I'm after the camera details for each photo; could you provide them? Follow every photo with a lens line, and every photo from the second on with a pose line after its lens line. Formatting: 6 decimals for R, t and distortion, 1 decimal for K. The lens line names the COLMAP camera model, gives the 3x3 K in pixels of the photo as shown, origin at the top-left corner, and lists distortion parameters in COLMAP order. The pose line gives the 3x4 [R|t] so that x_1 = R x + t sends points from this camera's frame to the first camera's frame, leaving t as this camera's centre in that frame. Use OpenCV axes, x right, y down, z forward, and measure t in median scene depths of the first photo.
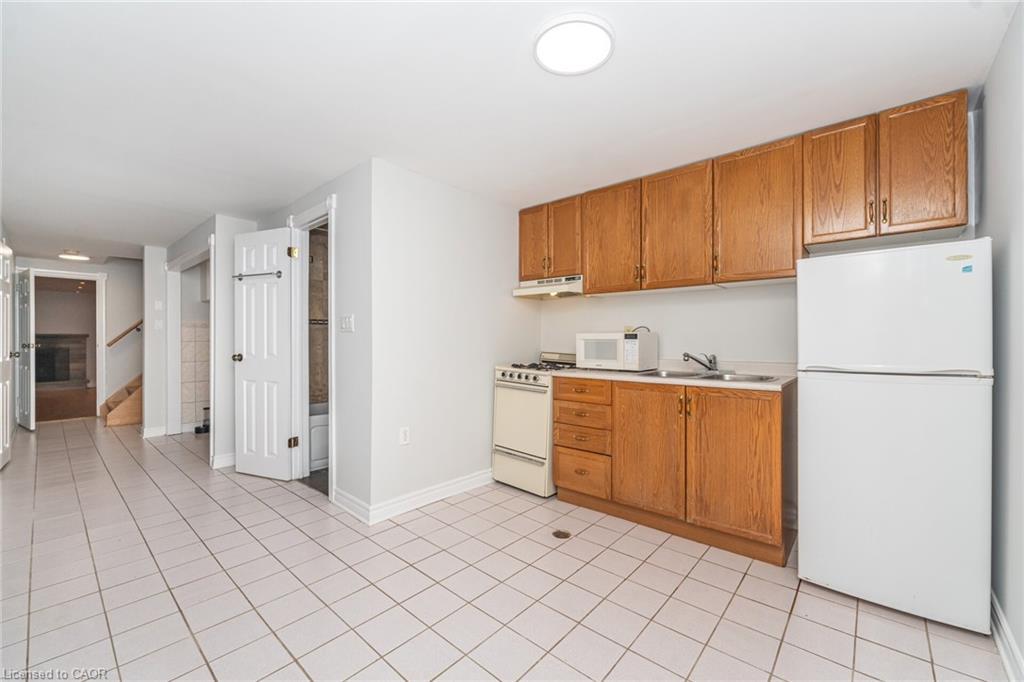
lens RADIAL K [[415.3, 0, 507.5], [0, 415.3, 342.5], [0, 0, 1]] dist [-0.002225, -0.000320]
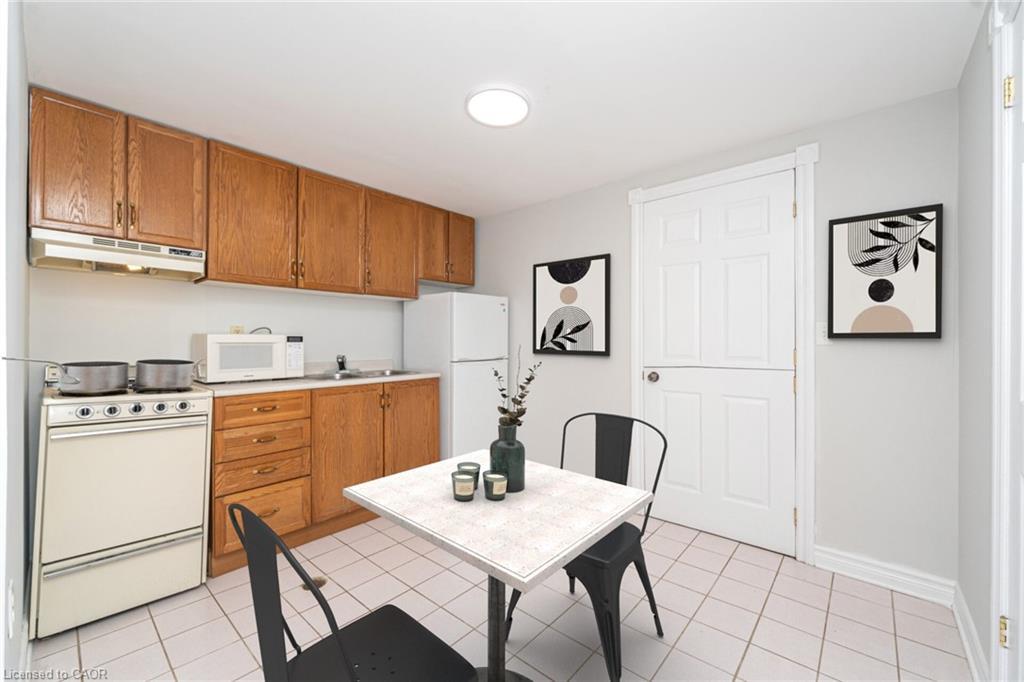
lens RADIAL K [[415.3, 0, 504.7], [0, 415.3, 341.0], [0, 0, 1]] dist [-0.002225, -0.000320]
pose [[-0.003077, 0.002691, 0.999992, -0.594380], [0.009730, 0.999949, -0.002661, -0.003930], [-0.999948, 0.009722, -0.003103, 0.552208]]
